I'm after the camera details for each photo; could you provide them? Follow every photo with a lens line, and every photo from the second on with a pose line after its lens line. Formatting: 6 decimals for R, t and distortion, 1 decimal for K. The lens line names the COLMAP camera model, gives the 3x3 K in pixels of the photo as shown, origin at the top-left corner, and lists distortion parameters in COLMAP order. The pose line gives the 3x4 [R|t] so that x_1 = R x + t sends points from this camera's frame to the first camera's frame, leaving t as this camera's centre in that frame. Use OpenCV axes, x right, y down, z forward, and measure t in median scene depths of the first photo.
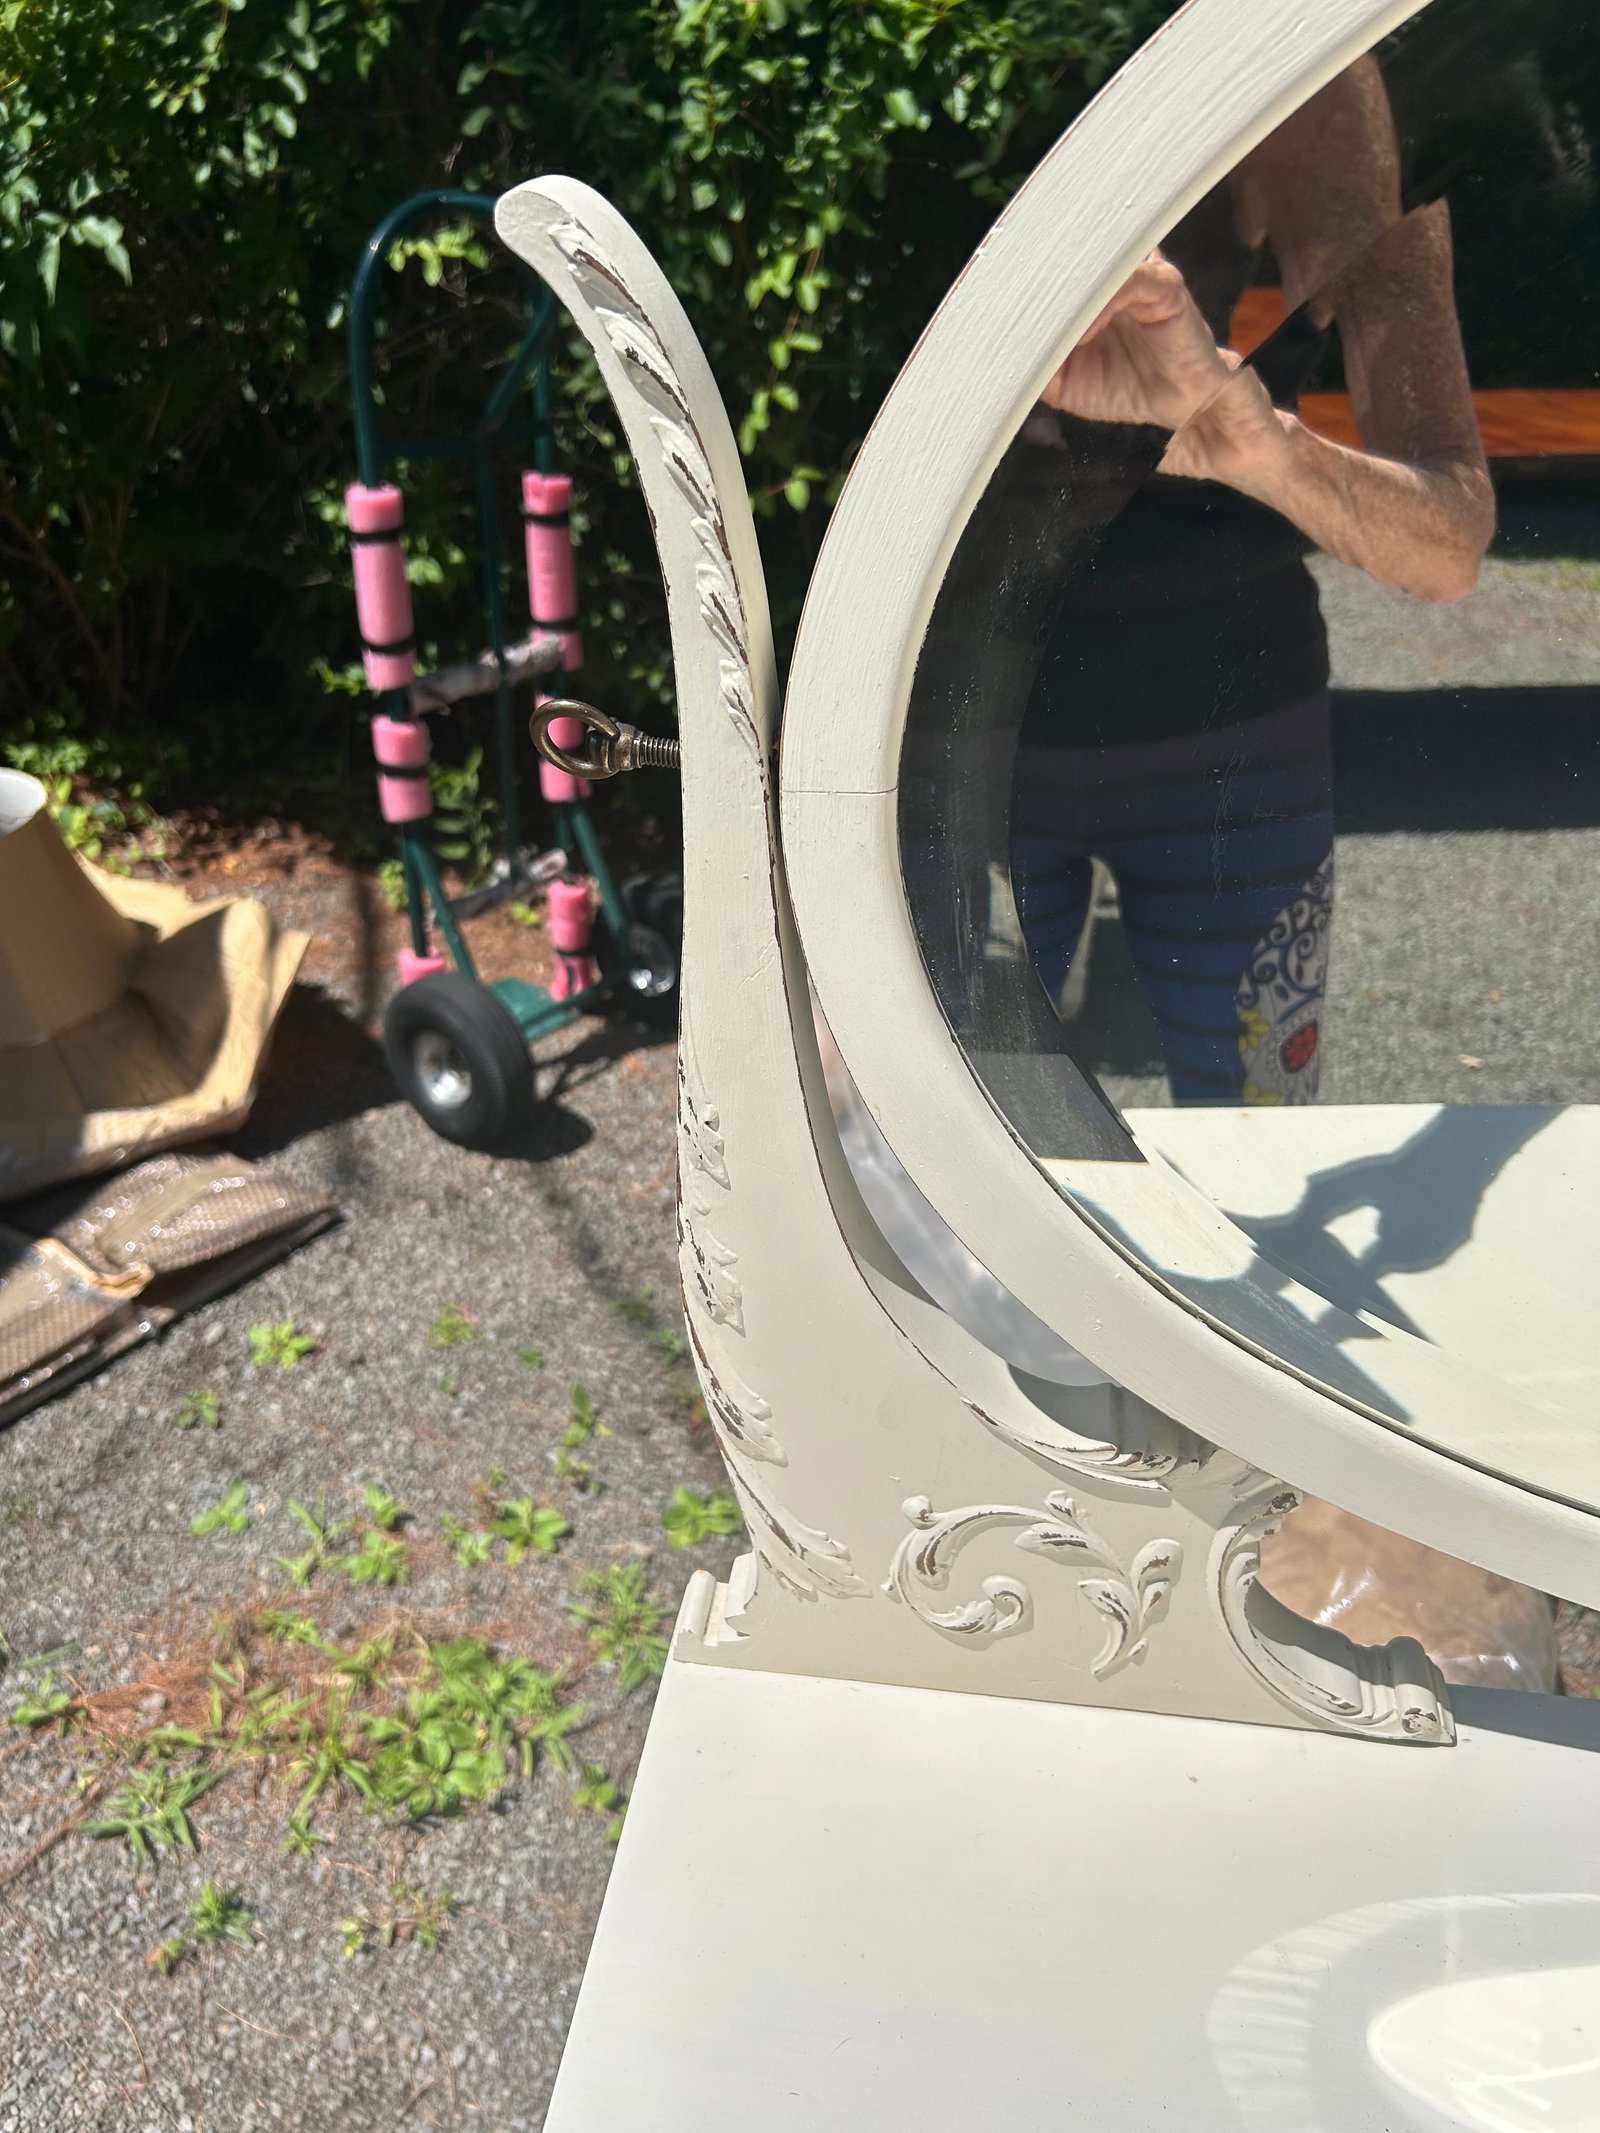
lens RADIAL K [[1636.5, 0, 800.0], [0, 1636.5, 1066.5], [0, 0, 1]] dist [0.063999, -0.103956]
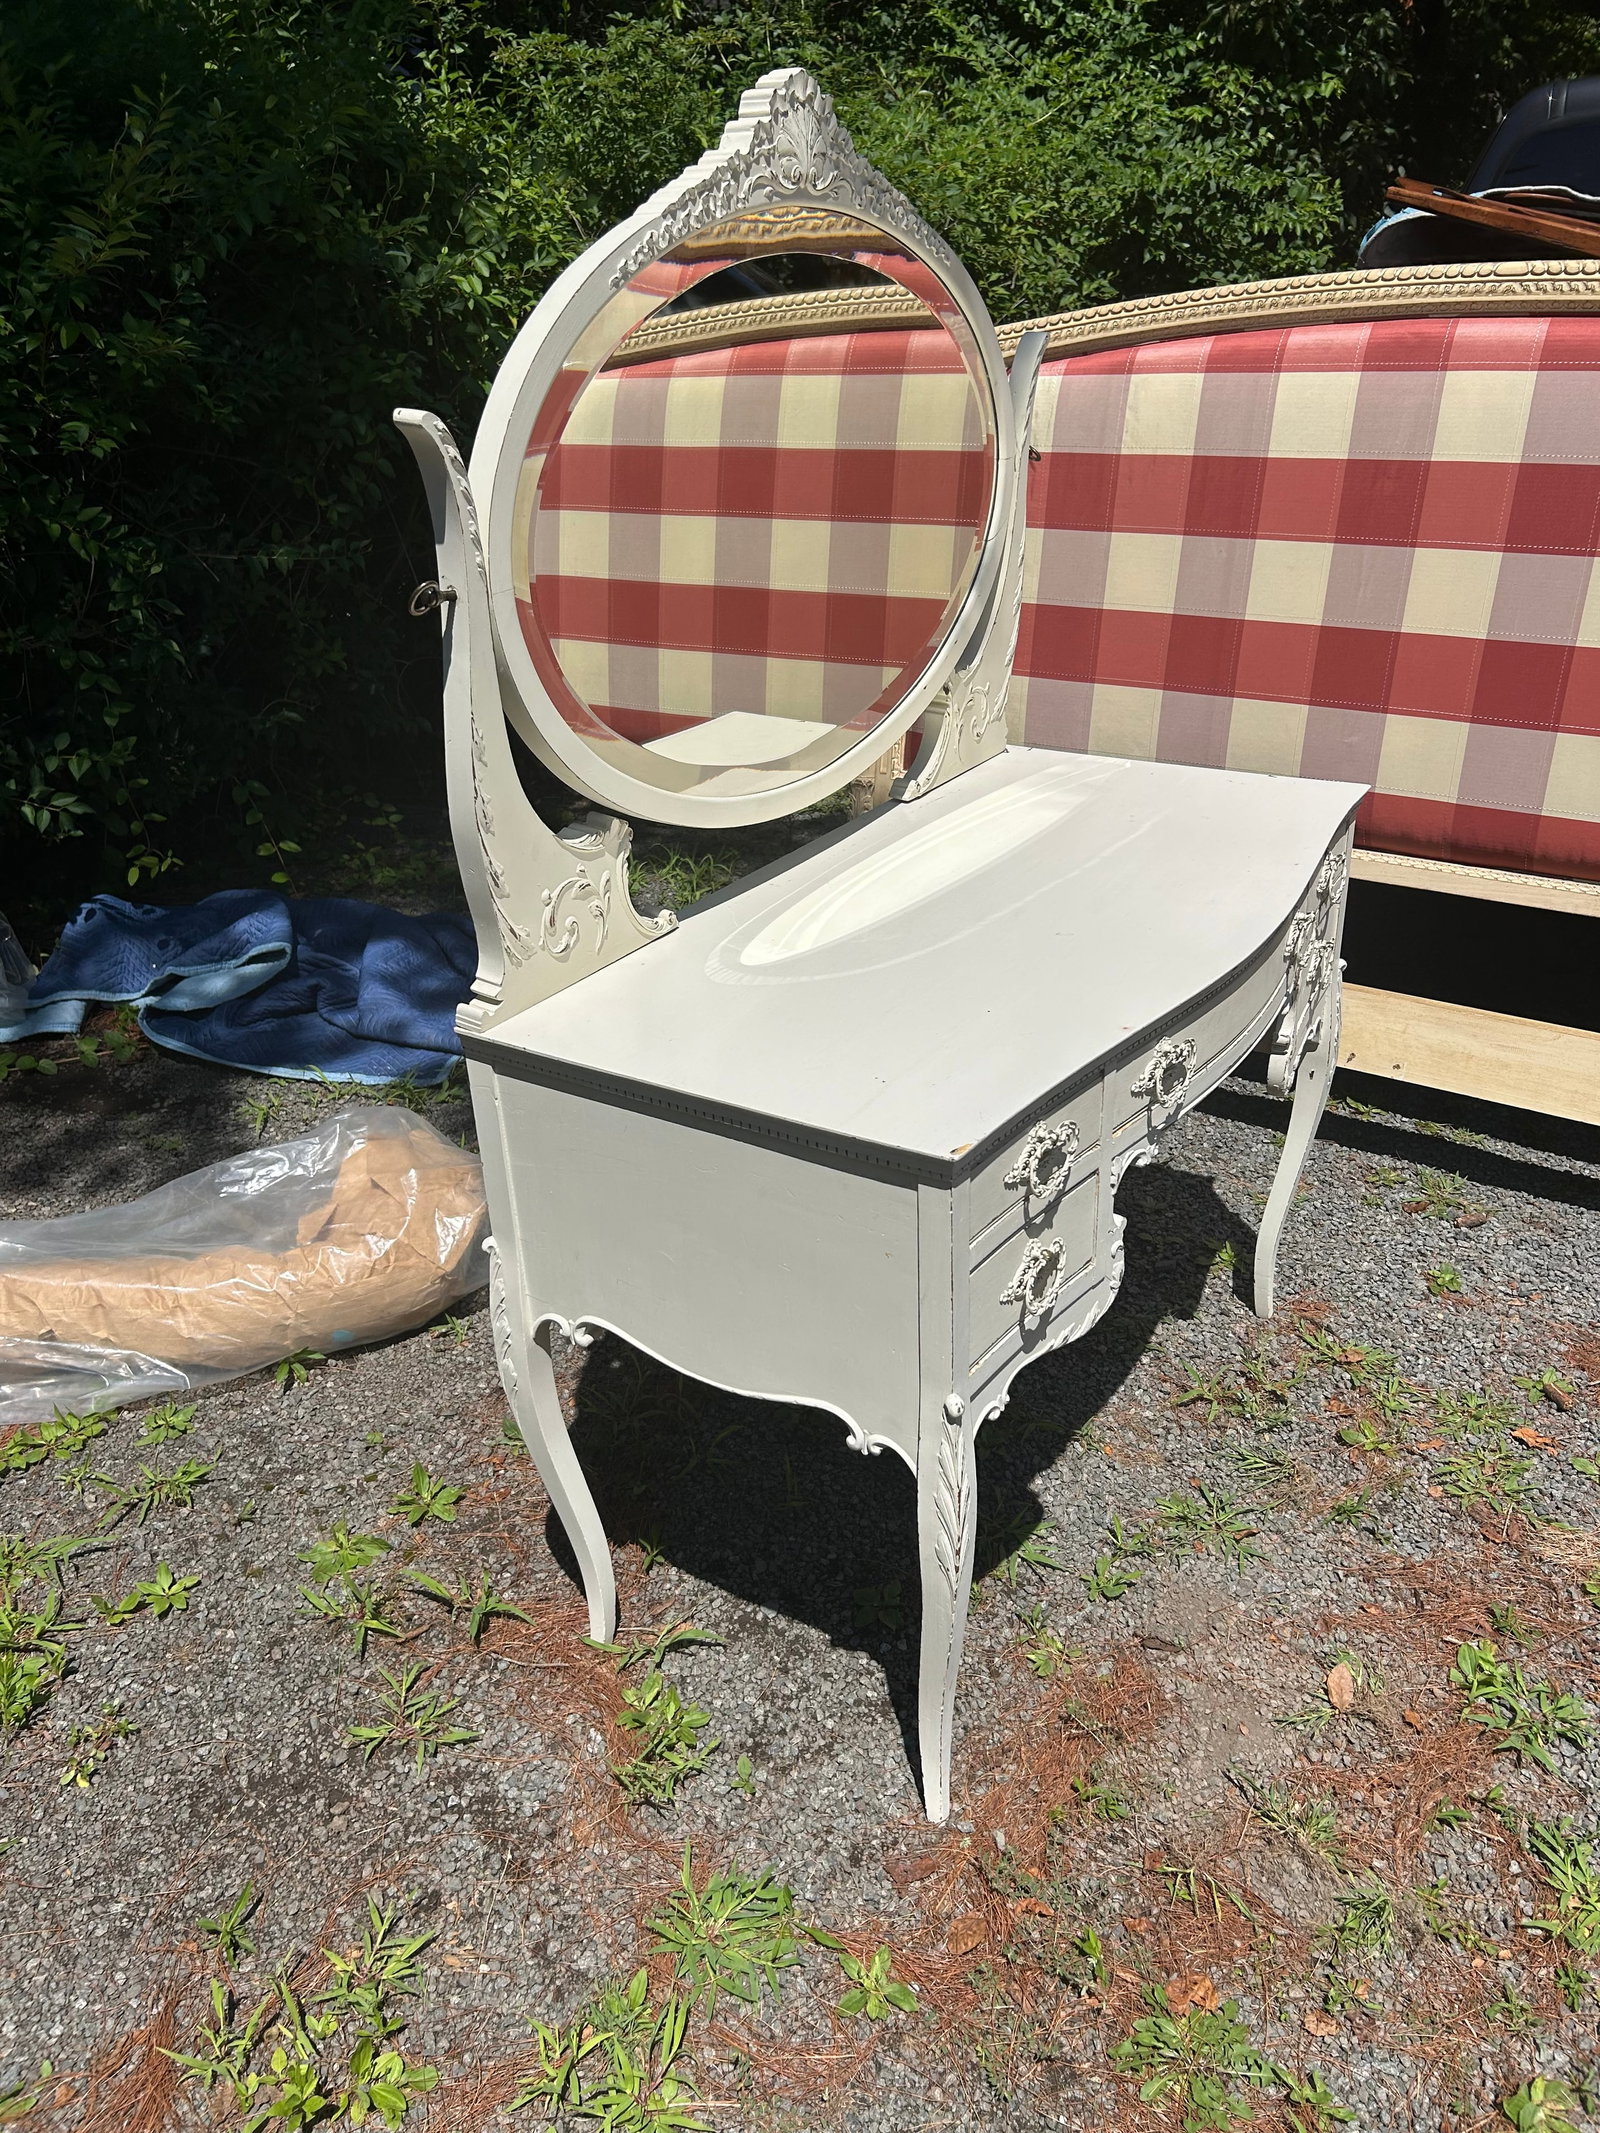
lens RADIAL K [[1608.8, 0, 807.9], [0, 1608.8, 1079.0], [0, 0, 1]] dist [0.054437, -0.061374]
pose [[0.417959, -0.416526, 0.807352, -0.505253], [0.469893, 0.859704, 0.200275, 0.054024], [-0.777503, 0.295663, 0.555043, -0.165605]]
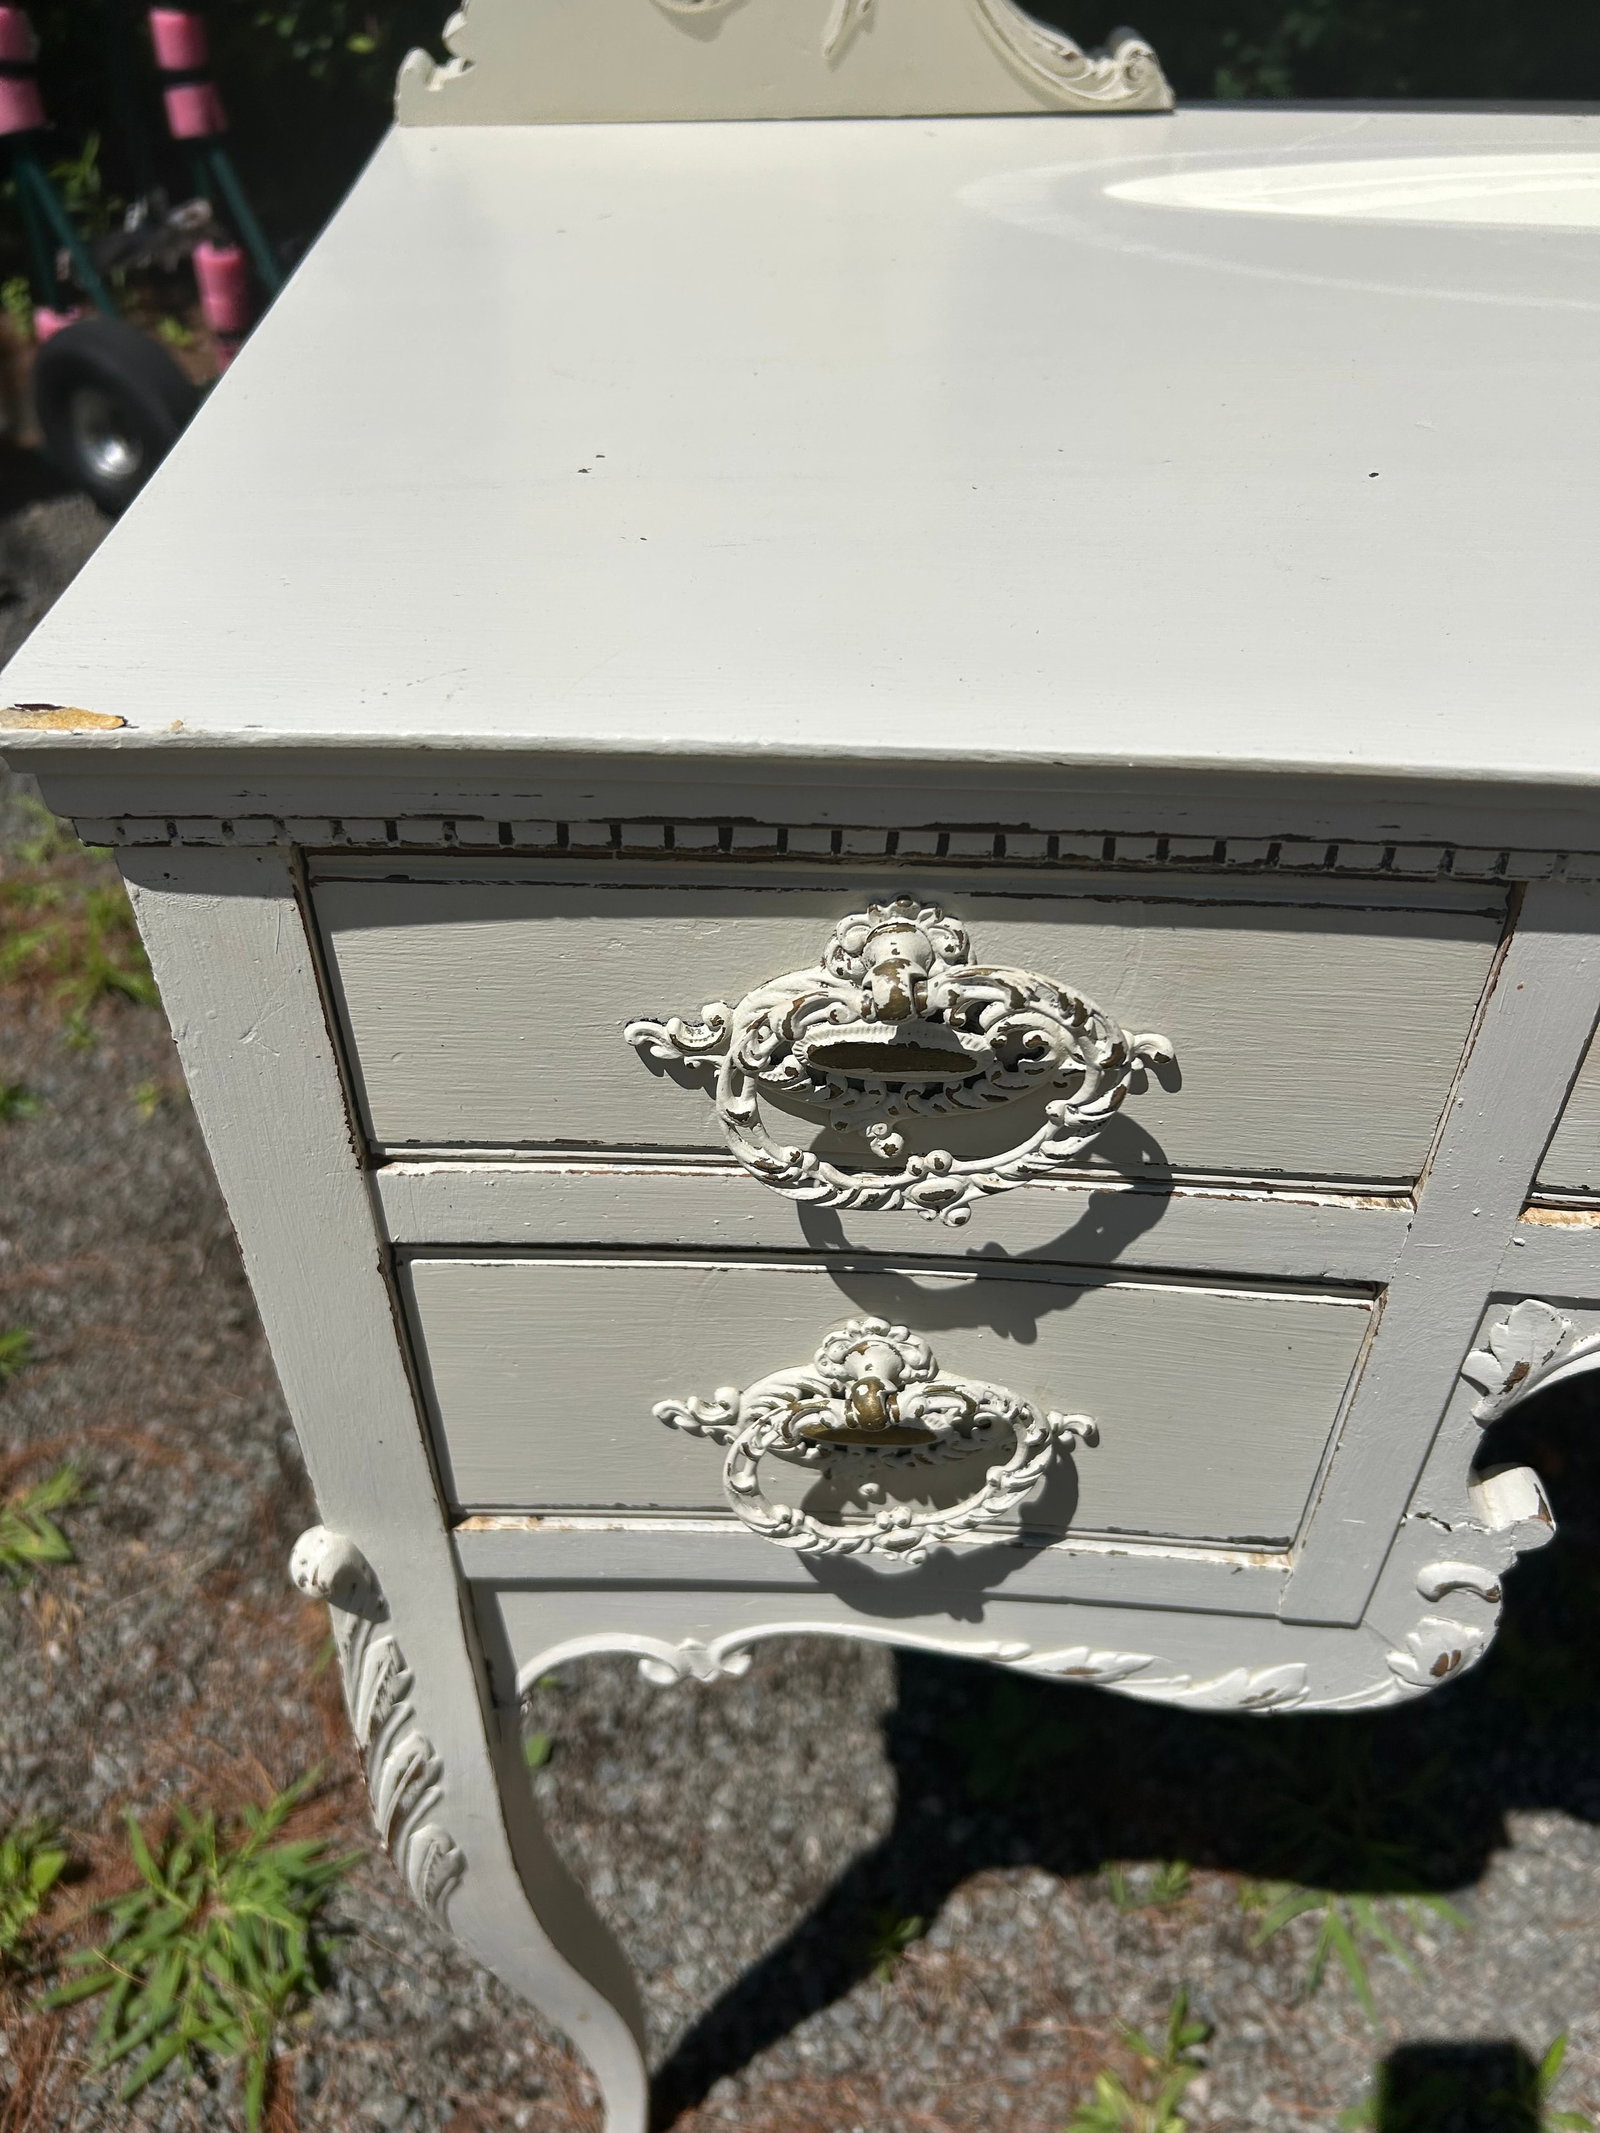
lens RADIAL K [[1662.4, 0, 801.2], [0, 1662.4, 1080.3], [0, 0, 1]] dist [0.007798, -0.018940]
pose [[0.982525, -0.120965, 0.141462, -0.015089], [0.090853, 0.975013, 0.202721, 0.216914], [-0.162449, -0.186326, 0.968965, -0.024132]]
